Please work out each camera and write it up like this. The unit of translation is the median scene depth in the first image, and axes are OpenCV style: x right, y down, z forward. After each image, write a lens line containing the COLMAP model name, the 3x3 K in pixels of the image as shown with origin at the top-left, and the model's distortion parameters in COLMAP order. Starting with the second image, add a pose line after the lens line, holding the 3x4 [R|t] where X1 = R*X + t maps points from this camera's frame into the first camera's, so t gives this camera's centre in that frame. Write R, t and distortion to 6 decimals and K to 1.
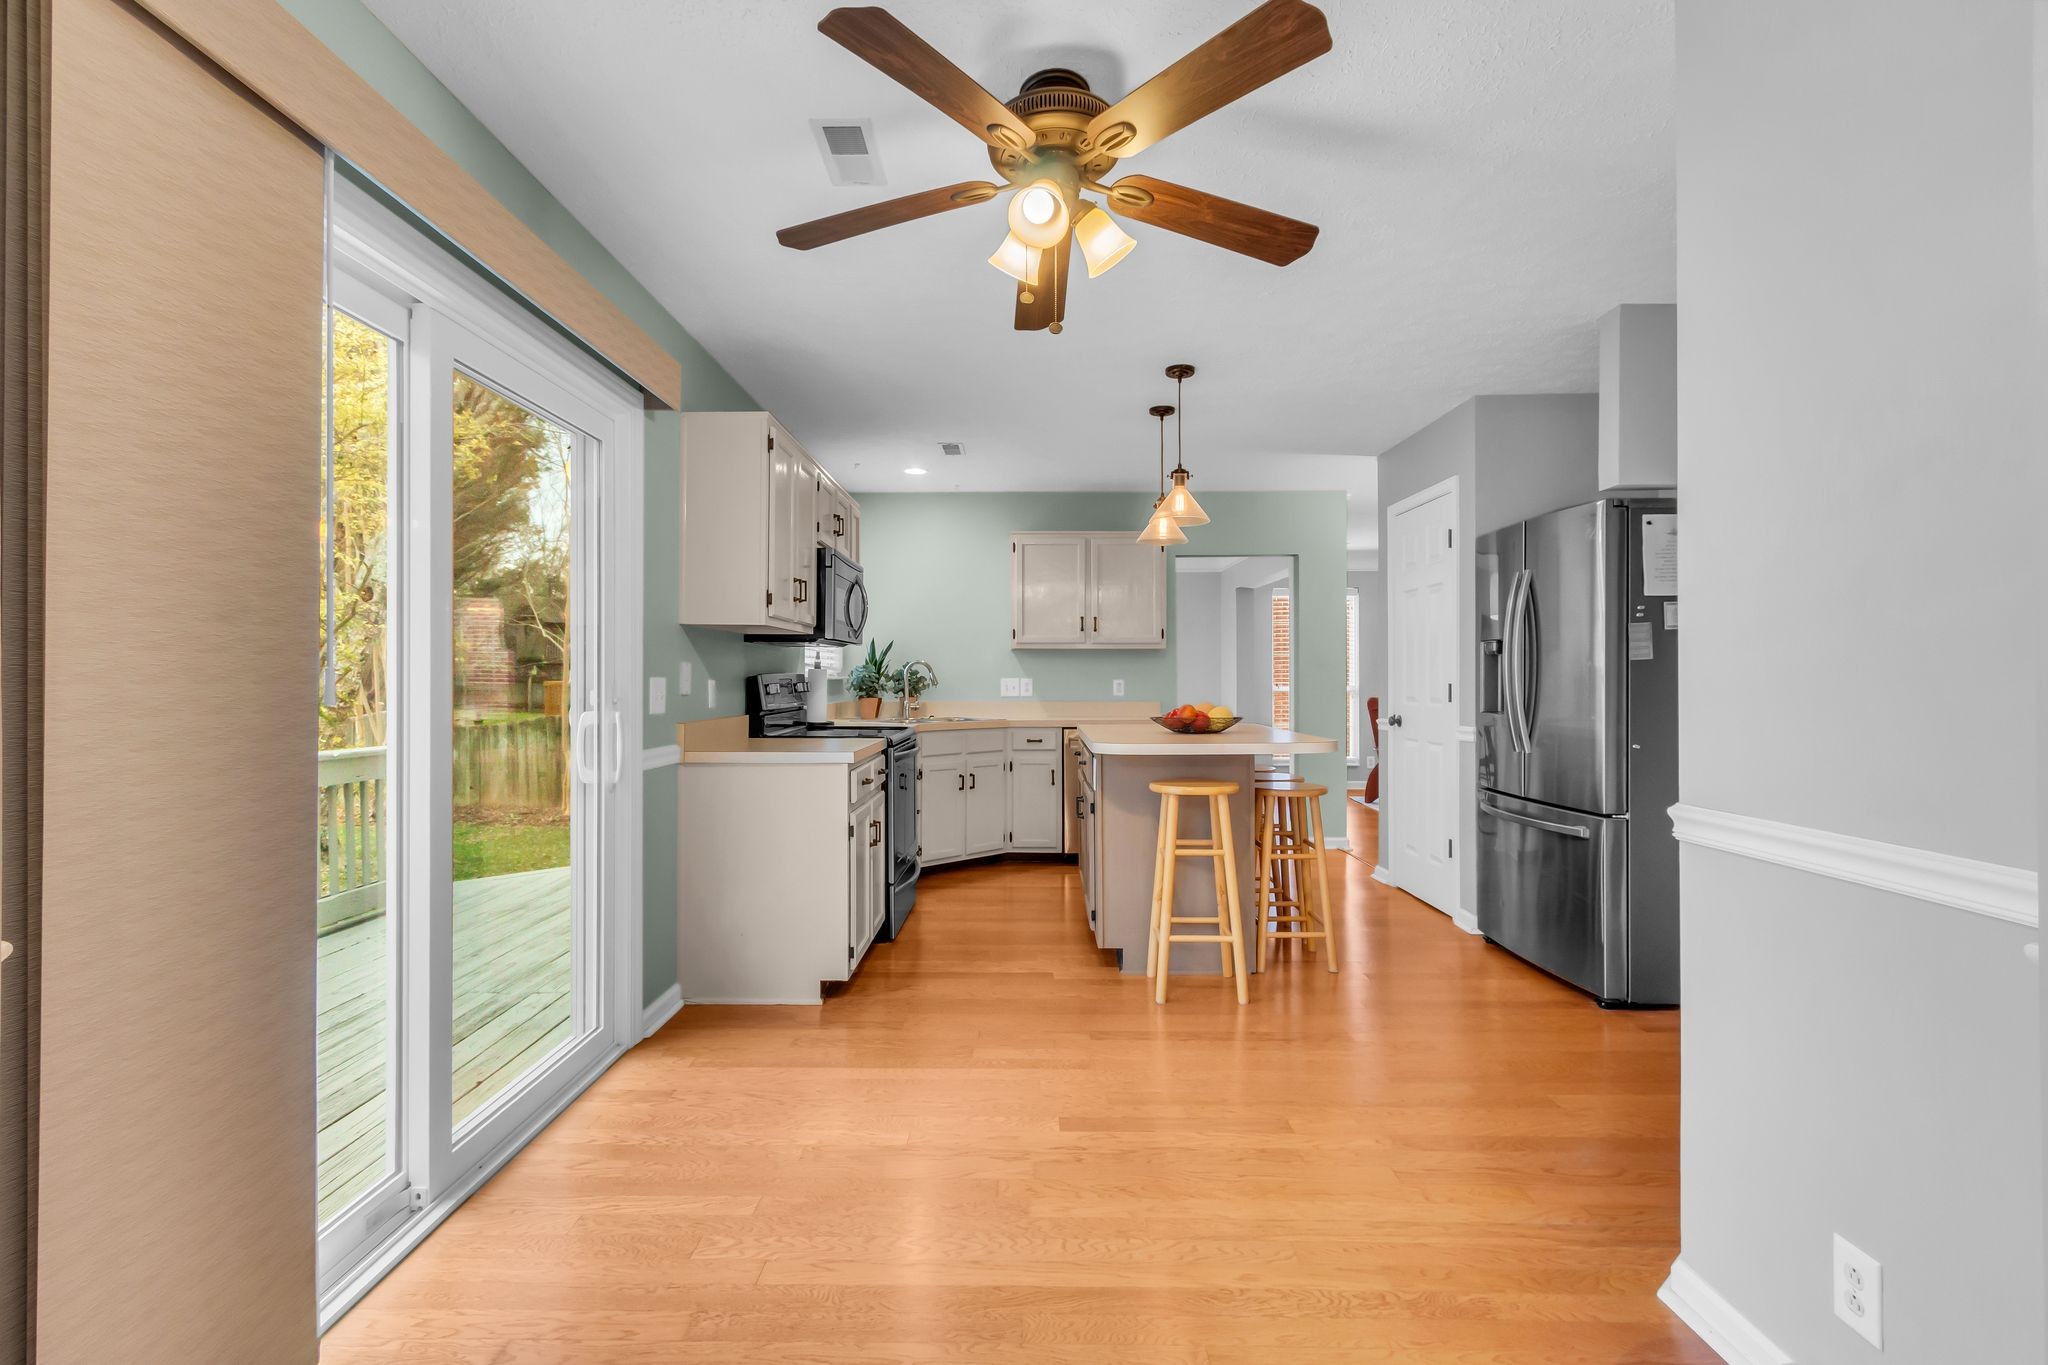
lens RADIAL K [[951.5, 0, 1013.8], [0, 951.5, 669.0], [0, 0, 1]] dist [0.001601, -0.000056]
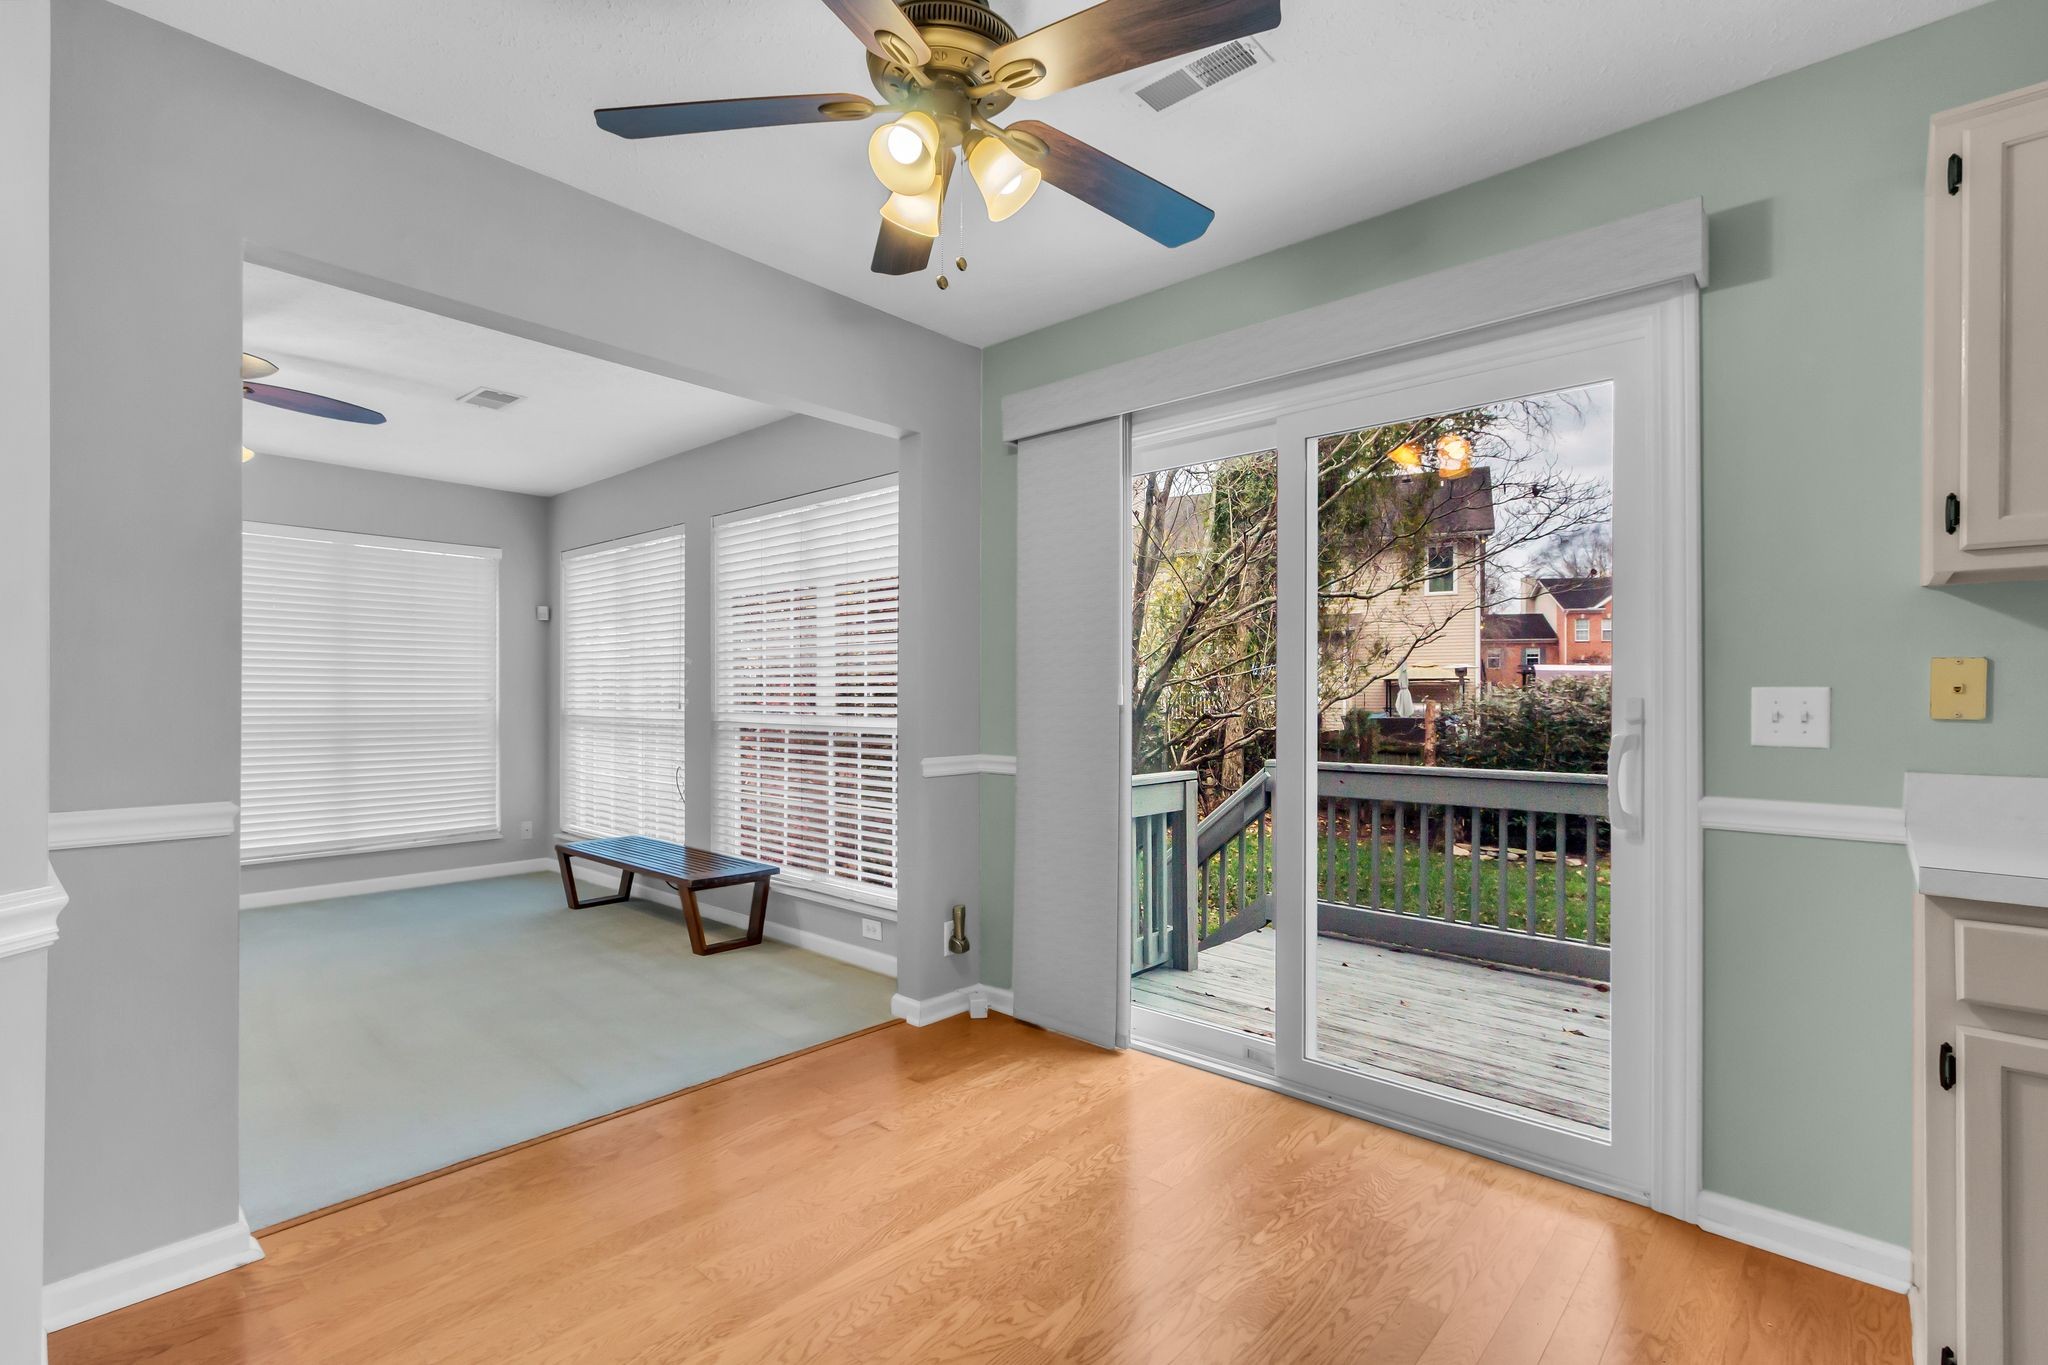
lens RADIAL K [[941.5, 0, 1017.5], [0, 941.5, 697.5], [0, 0, 1]] dist [-0.001008, 0.000384]
pose [[-0.663102, 0.001402, -0.748528, 0.380500], [0.005986, 0.999976, -0.003430, 0.014209], [0.748506, -0.006755, -0.663094, 0.963702]]
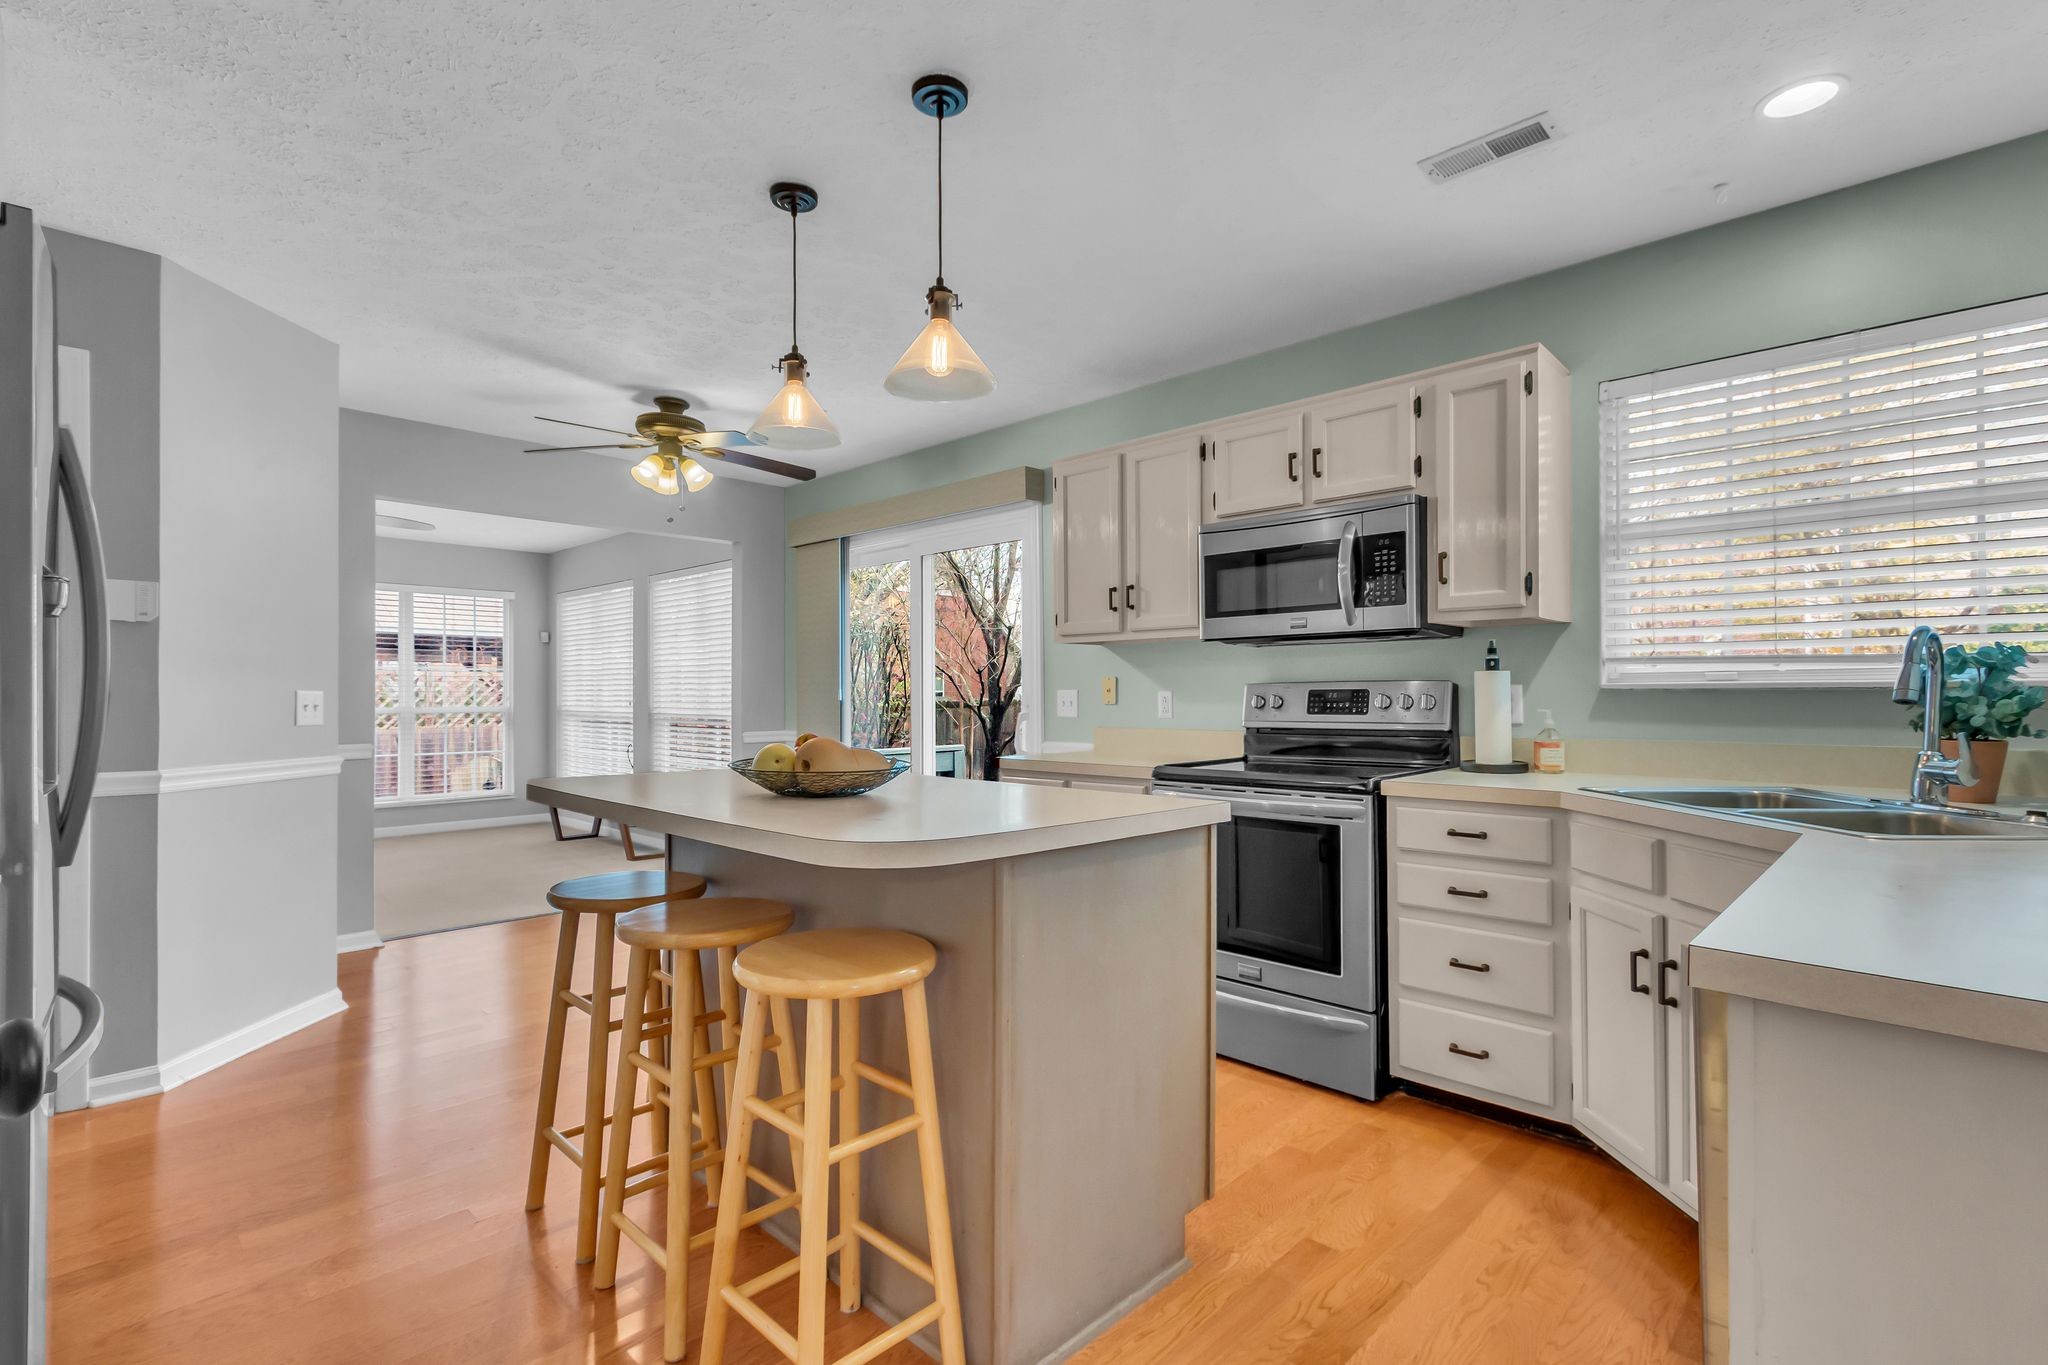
lens RADIAL K [[947.6, 0, 1024.0], [0, 947.6, 682.5], [0, 0, 1]] dist [0.007929, -0.000252]
pose [[-0.687246, -0.005852, -0.726402, 0.590554], [0.010729, 0.999777, -0.018205, 0.021230], [0.726346, -0.020305, -0.687029, 1.742318]]
